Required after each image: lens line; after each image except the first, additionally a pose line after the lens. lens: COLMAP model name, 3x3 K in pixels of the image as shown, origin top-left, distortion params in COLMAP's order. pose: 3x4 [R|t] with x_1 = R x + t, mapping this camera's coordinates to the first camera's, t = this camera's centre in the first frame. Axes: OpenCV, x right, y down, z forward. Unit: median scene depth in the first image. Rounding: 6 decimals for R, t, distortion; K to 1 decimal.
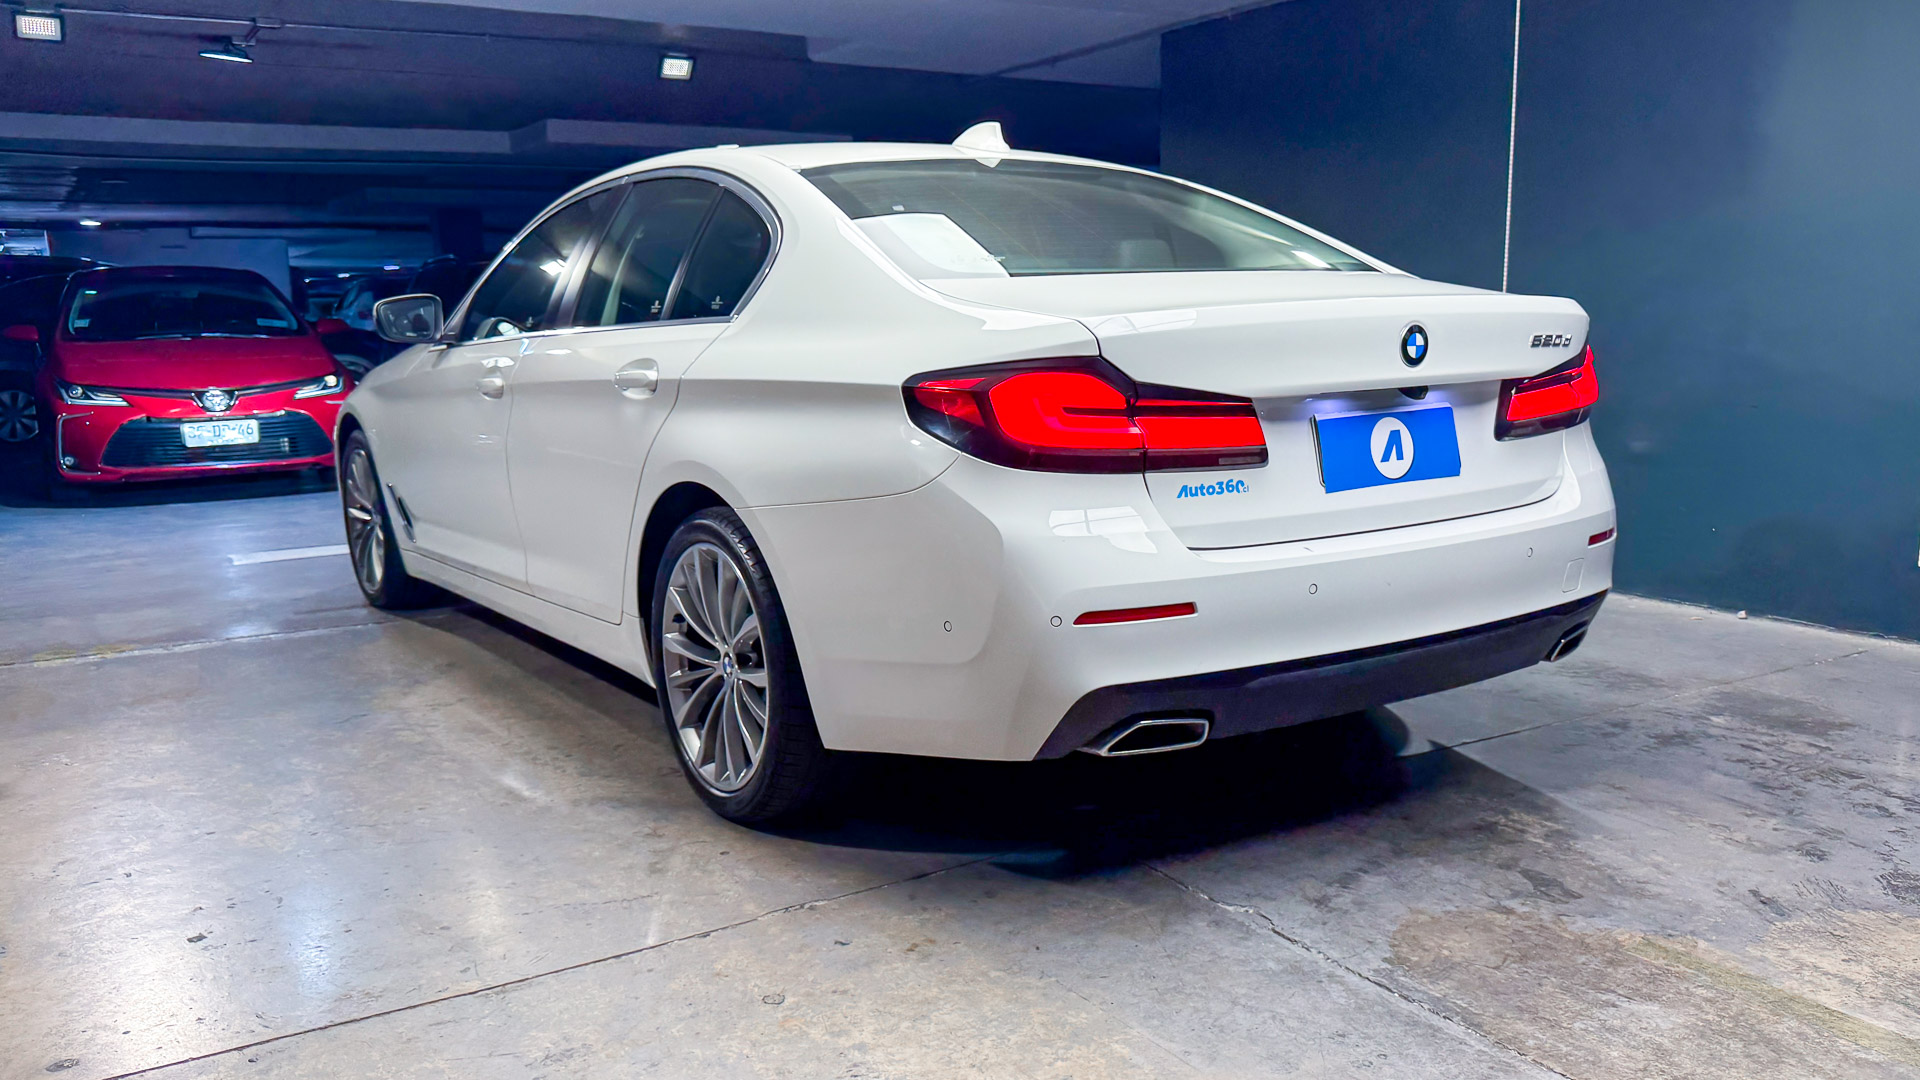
lens RADIAL K [[1585.0, 0, 961.8], [0, 1585.0, 552.7], [0, 0, 1]] dist [0.000966, -0.026607]
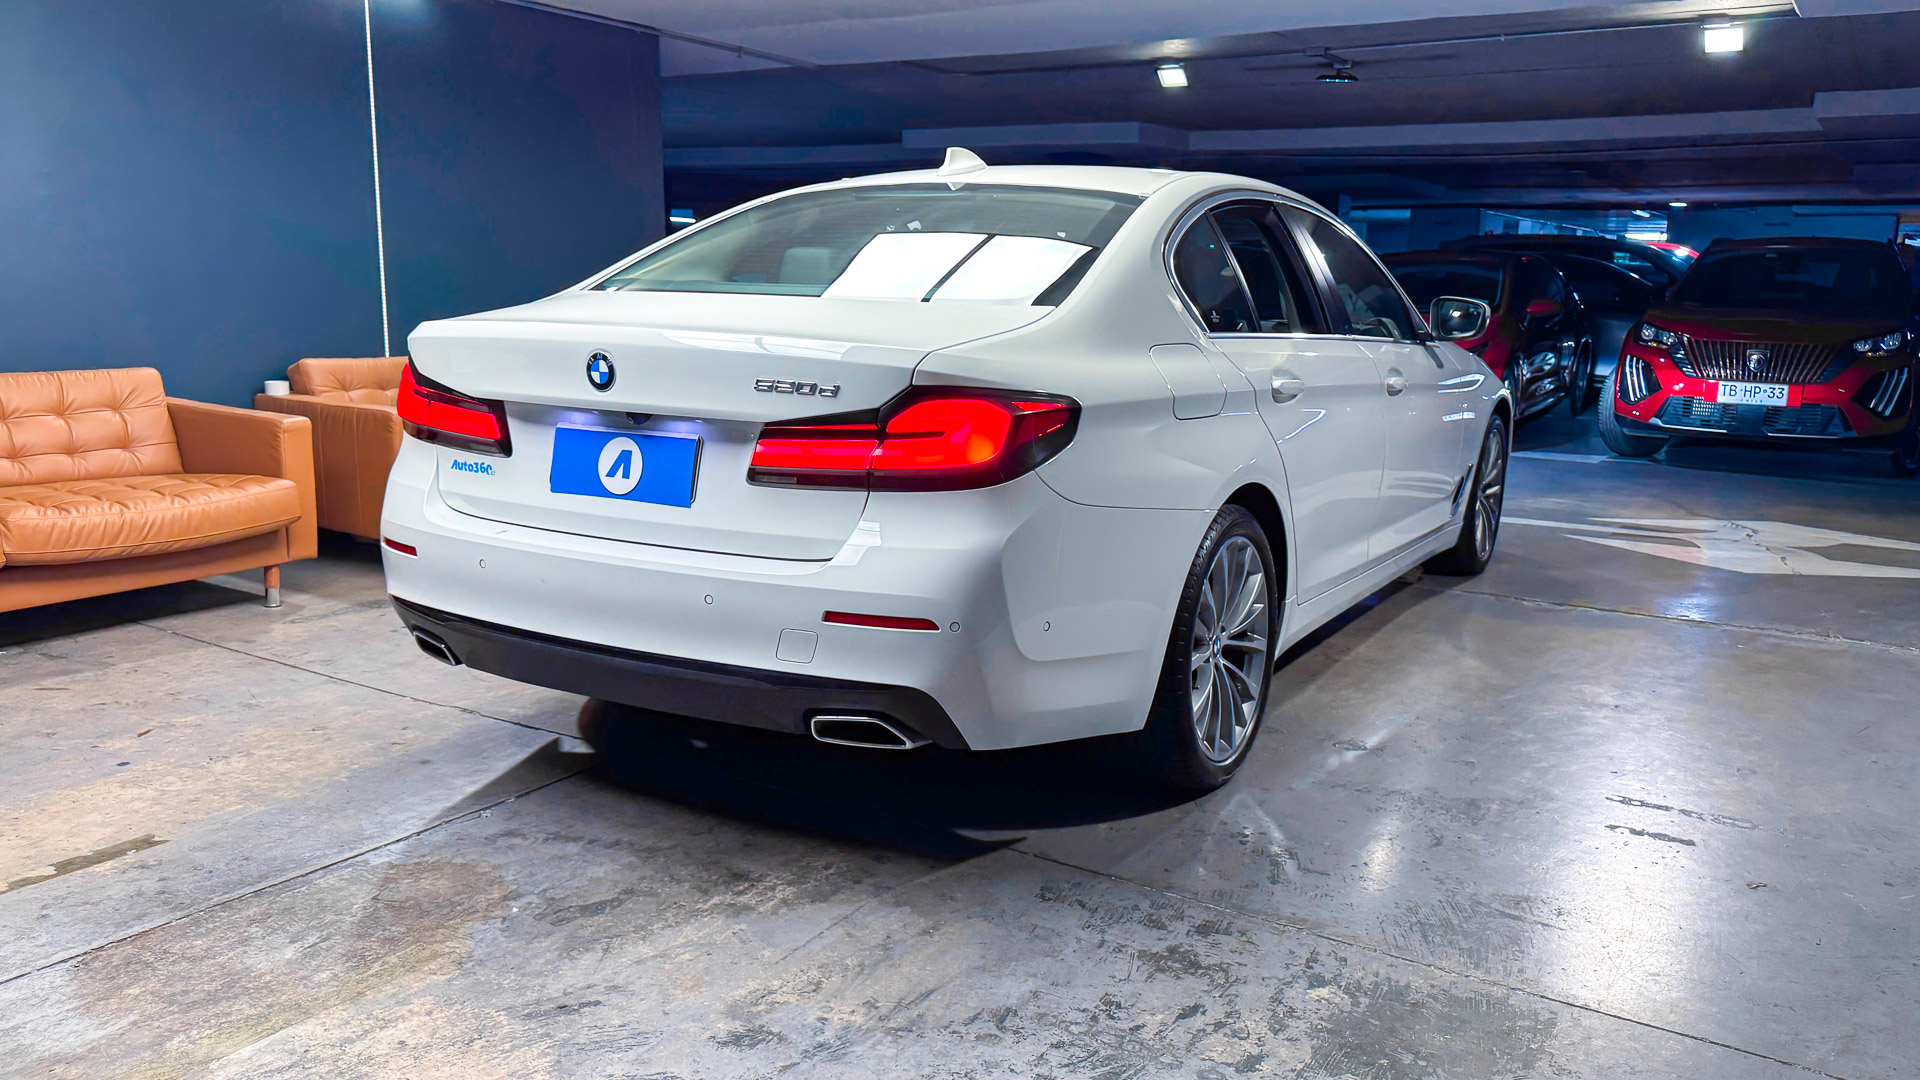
lens RADIAL K [[1481.4, 0, 957.7], [0, 1481.4, 528.6], [0, 0, 1]] dist [0.053095, -0.103964]
pose [[0.419501, 0.184720, -0.888762, 1.305655], [-0.171207, 0.977605, 0.122375, -0.192246], [0.891463, 0.100826, 0.441732, 0.787686]]
